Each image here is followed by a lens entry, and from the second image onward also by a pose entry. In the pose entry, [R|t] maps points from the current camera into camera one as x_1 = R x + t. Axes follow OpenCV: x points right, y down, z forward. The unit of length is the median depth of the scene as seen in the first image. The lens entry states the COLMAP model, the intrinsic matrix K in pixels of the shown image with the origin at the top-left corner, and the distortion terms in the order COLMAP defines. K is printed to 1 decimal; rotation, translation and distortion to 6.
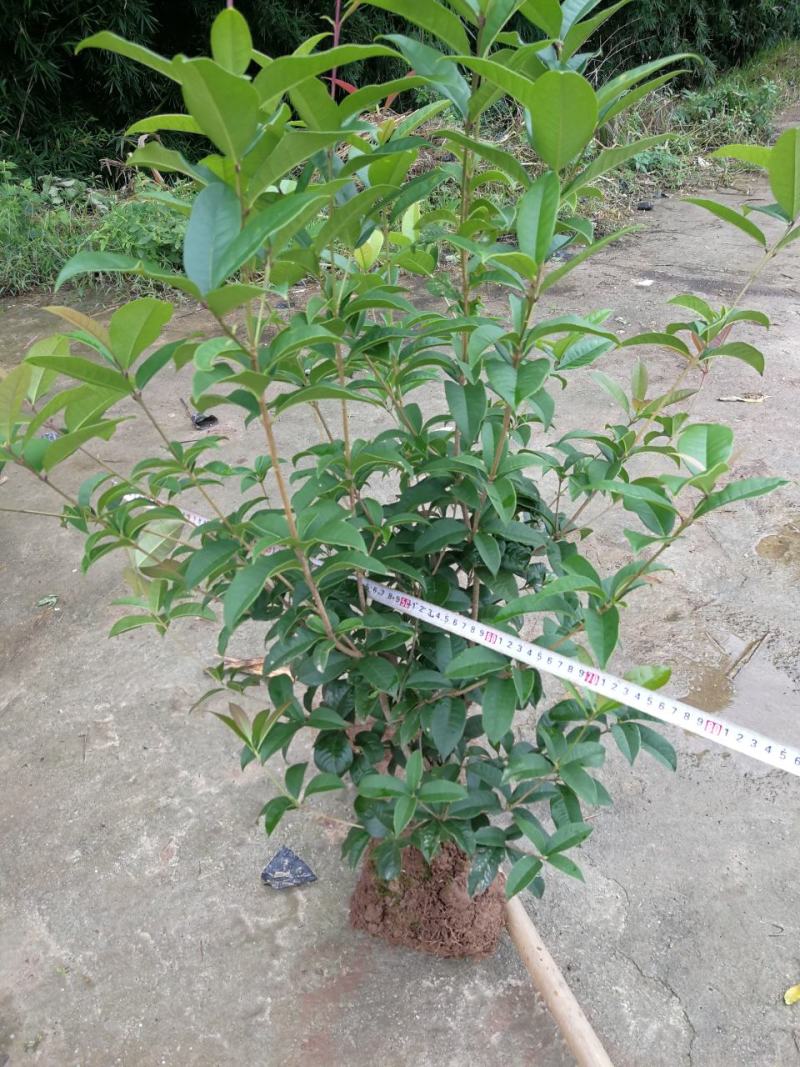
lens RADIAL K [[885.6, 0, 395.9], [0, 885.6, 527.3], [0, 0, 1]] dist [0.024198, -0.027203]
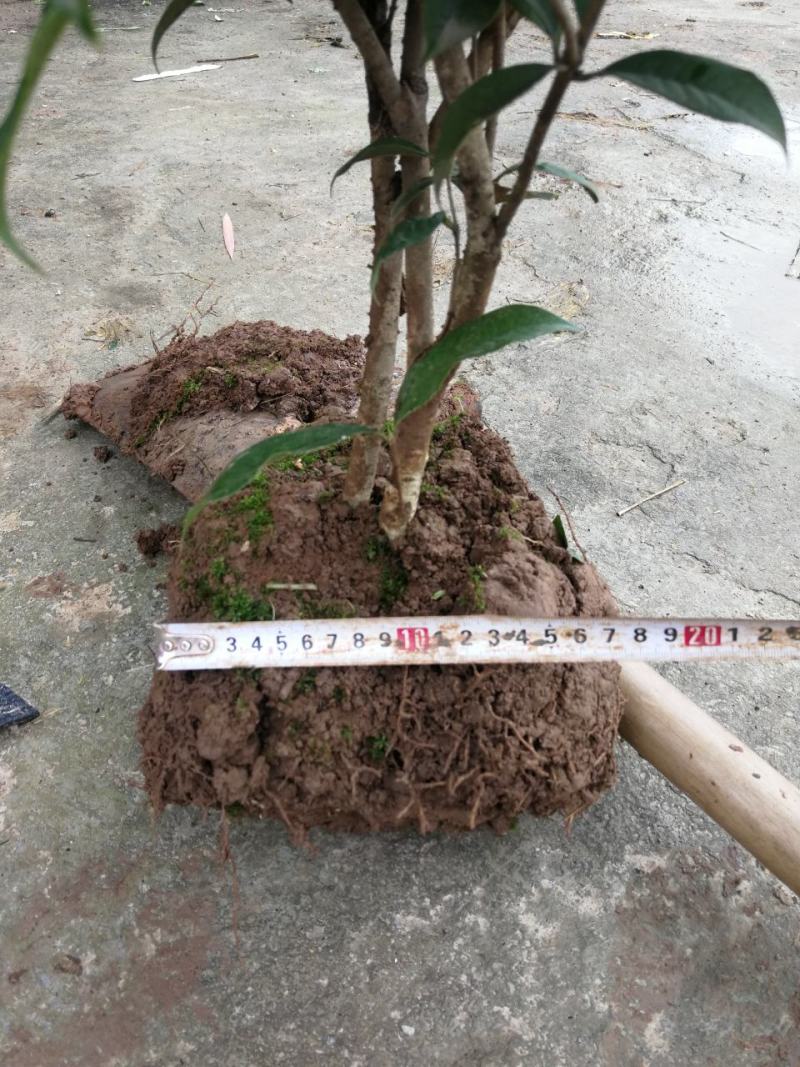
lens RADIAL K [[885.9, 0, 395.7], [0, 885.9, 538.6], [0, 0, 1]] dist [0.053260, -0.106963]
pose [[0.959889, -0.122731, 0.252093, -0.035473], [0.098953, 0.989540, 0.104975, 0.326989], [-0.262339, -0.075819, 0.961992, 0.673599]]
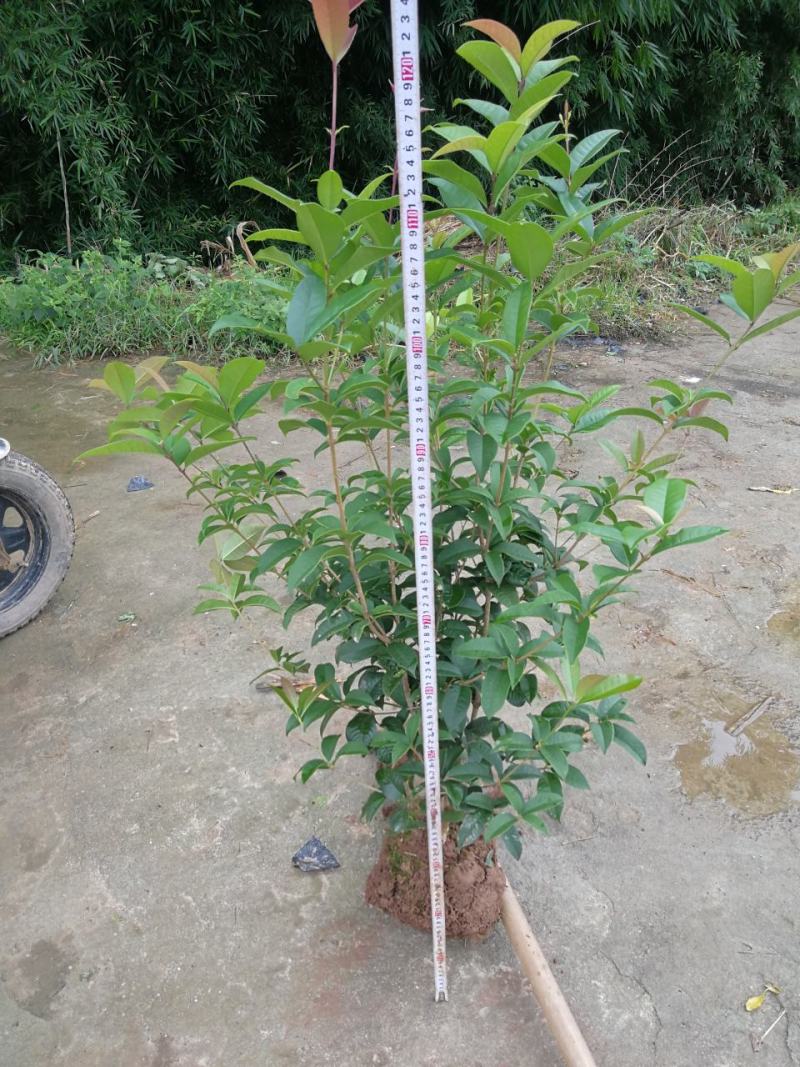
lens RADIAL K [[885.6, 0, 395.9], [0, 885.6, 527.3], [0, 0, 1]] dist [0.024198, -0.027203]
pose [[0.994958, 0.073970, -0.067724, 0.029377], [-0.079847, 0.992858, -0.088642, 0.064248], [0.060683, 0.093603, 0.993759, -0.180680]]
